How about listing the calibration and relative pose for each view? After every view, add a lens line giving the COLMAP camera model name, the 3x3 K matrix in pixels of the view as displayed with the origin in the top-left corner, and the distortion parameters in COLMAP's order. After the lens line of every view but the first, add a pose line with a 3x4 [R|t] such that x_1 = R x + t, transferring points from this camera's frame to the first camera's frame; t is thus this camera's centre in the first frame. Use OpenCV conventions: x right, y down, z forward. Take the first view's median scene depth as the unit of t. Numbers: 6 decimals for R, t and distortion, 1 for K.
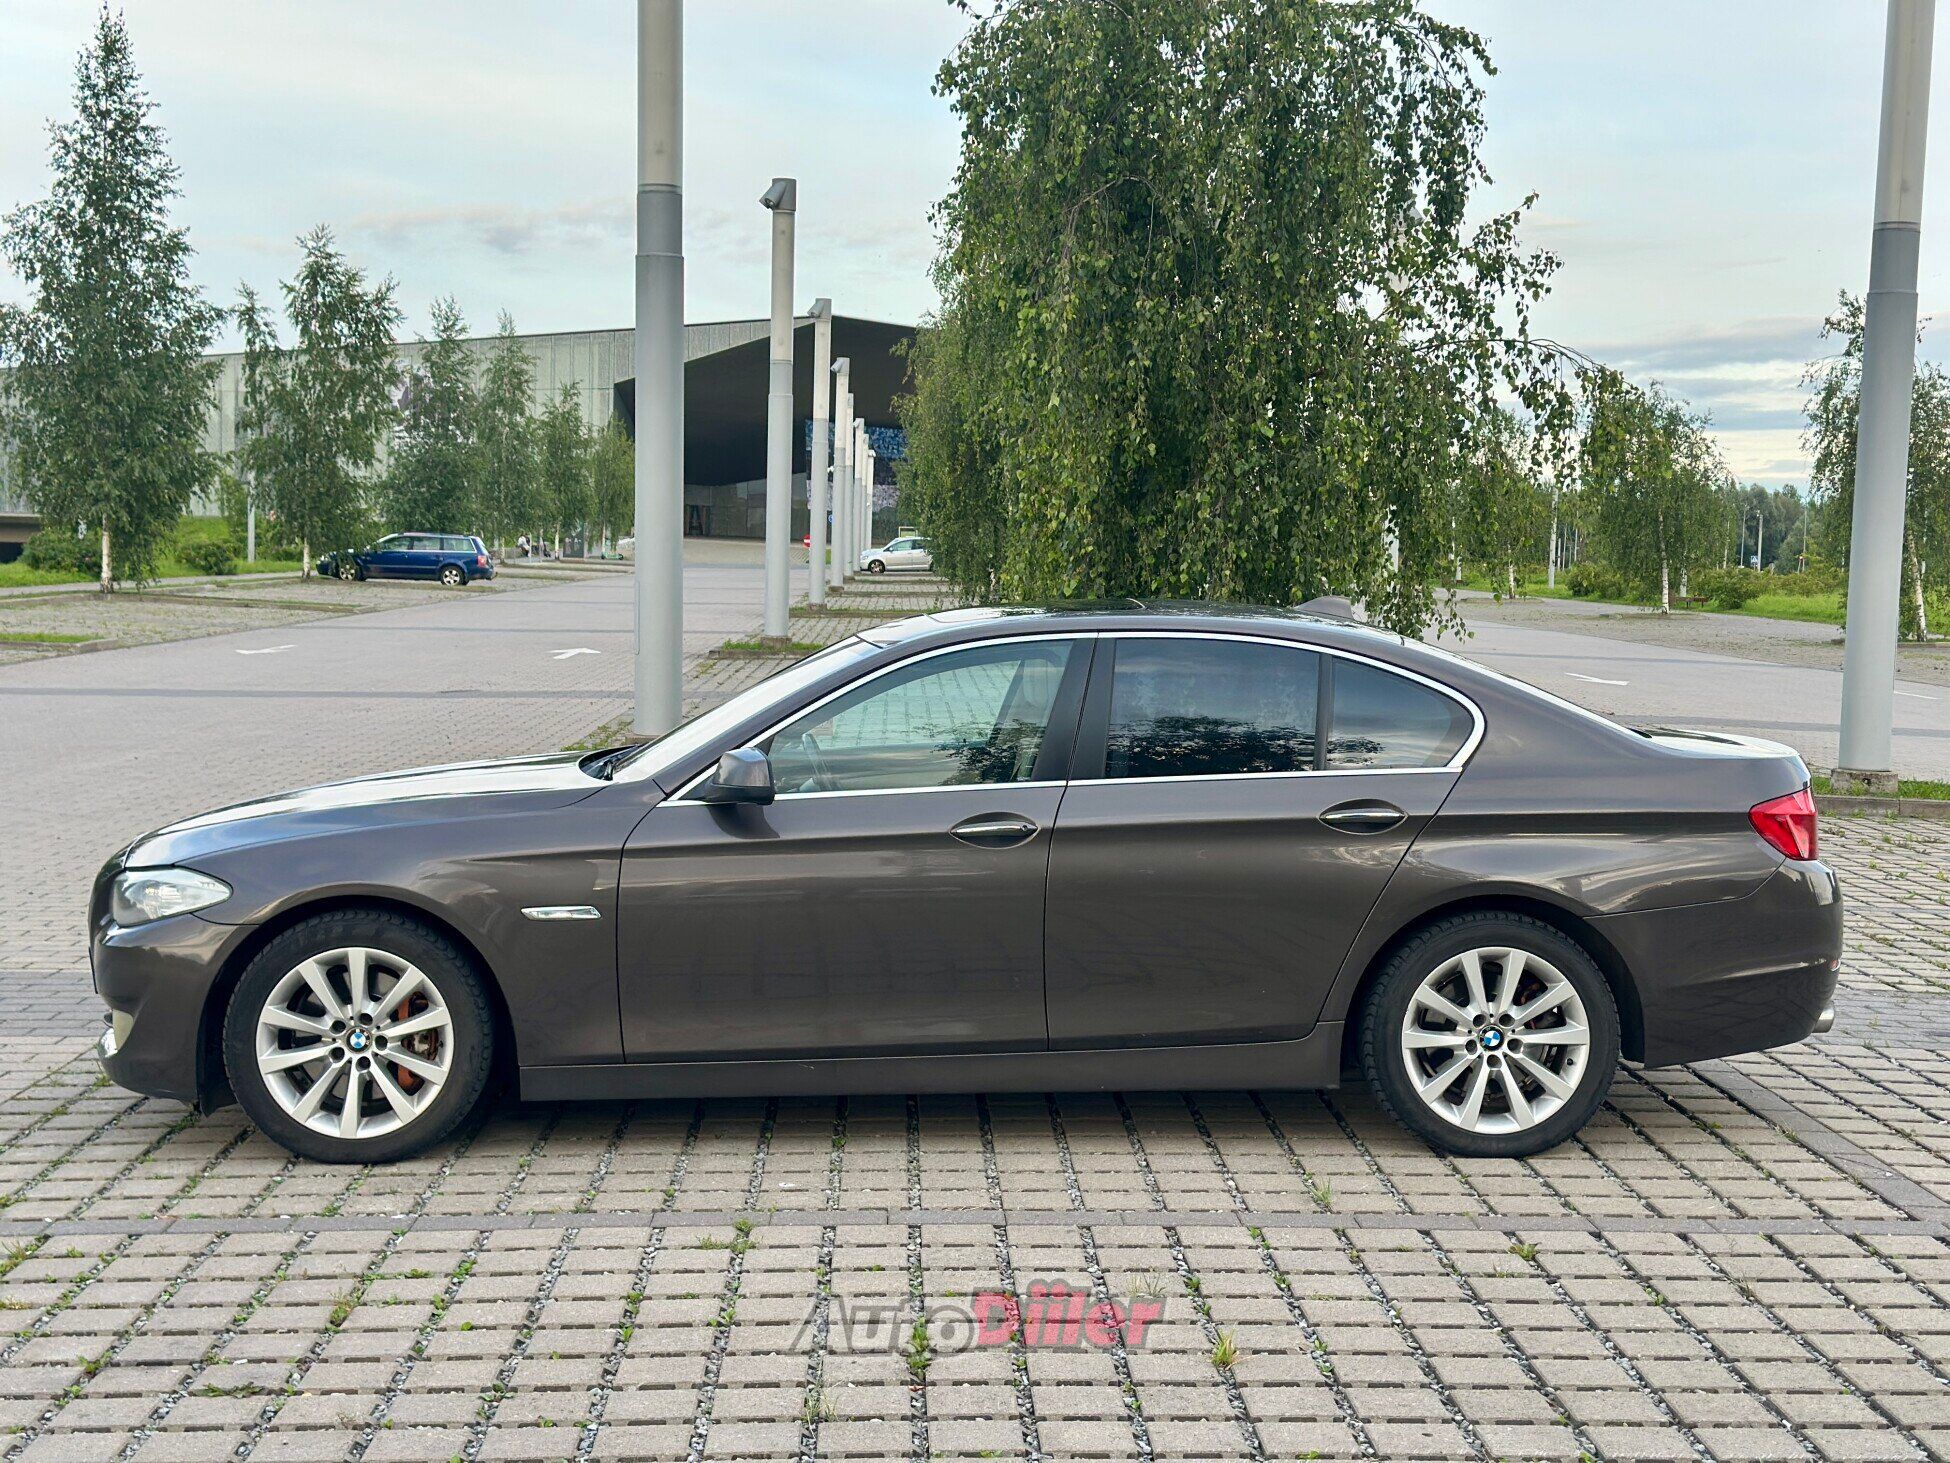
lens RADIAL K [[2674.6, 0, 977.1], [0, 2674.6, 735.3], [0, 0, 1]] dist [0.102742, 0.000000]
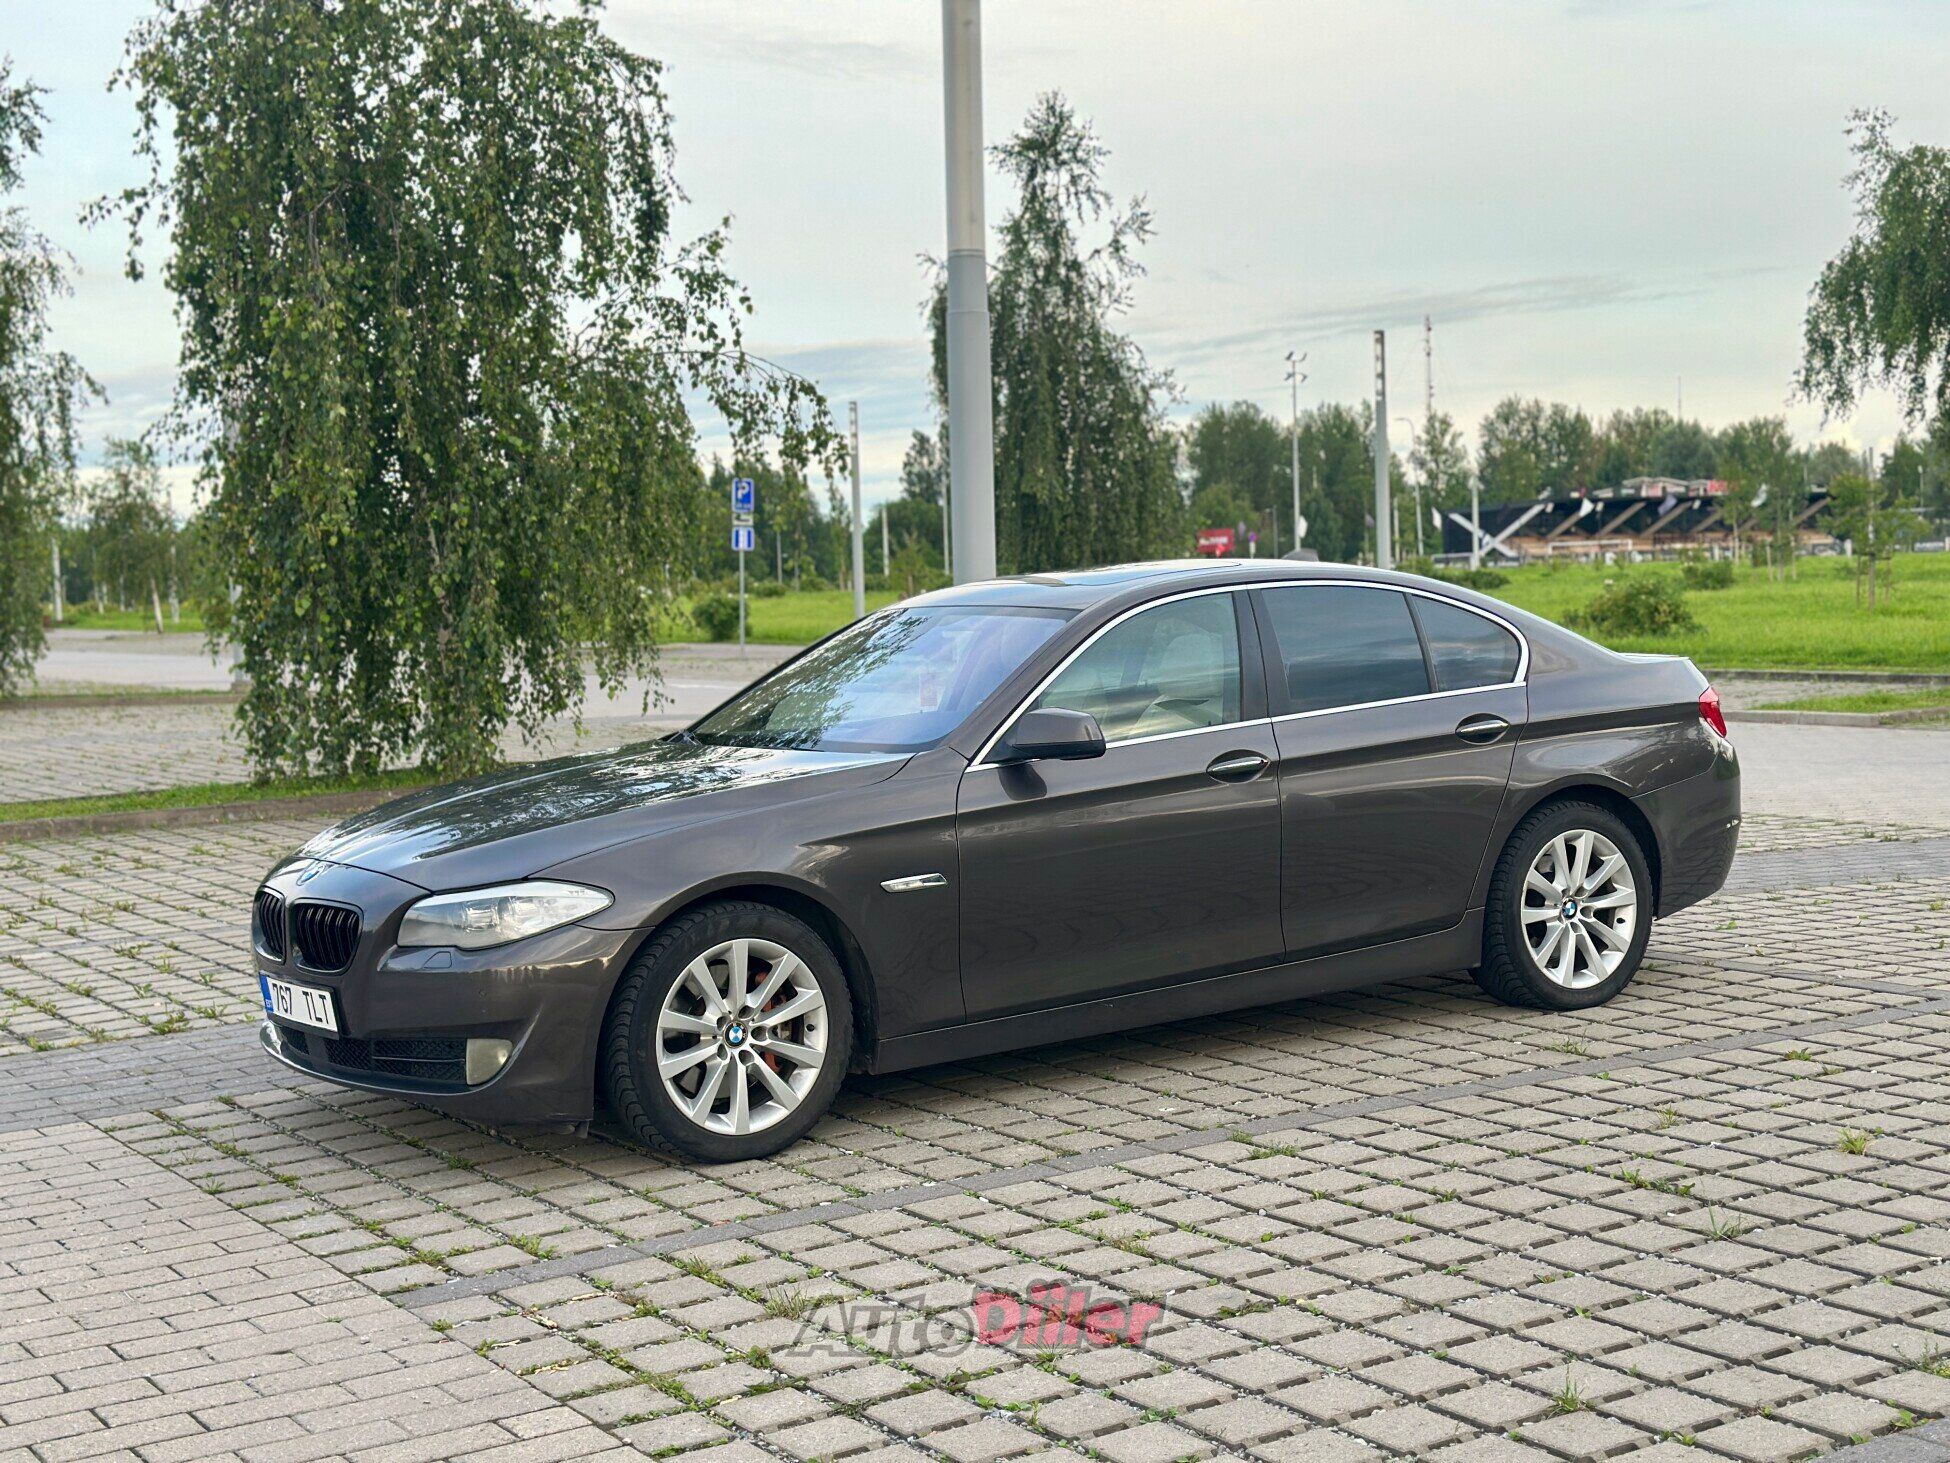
lens RADIAL K [[2674.6, 0, 980.8], [0, 2674.6, 727.5], [0, 0, 1]] dist [0.102742, 0.000000]
pose [[0.868903, -0.080805, 0.488342, -0.603681], [0.088402, 0.996057, 0.007524, 0.002166], [-0.487024, 0.036633, 0.872620, 0.097161]]
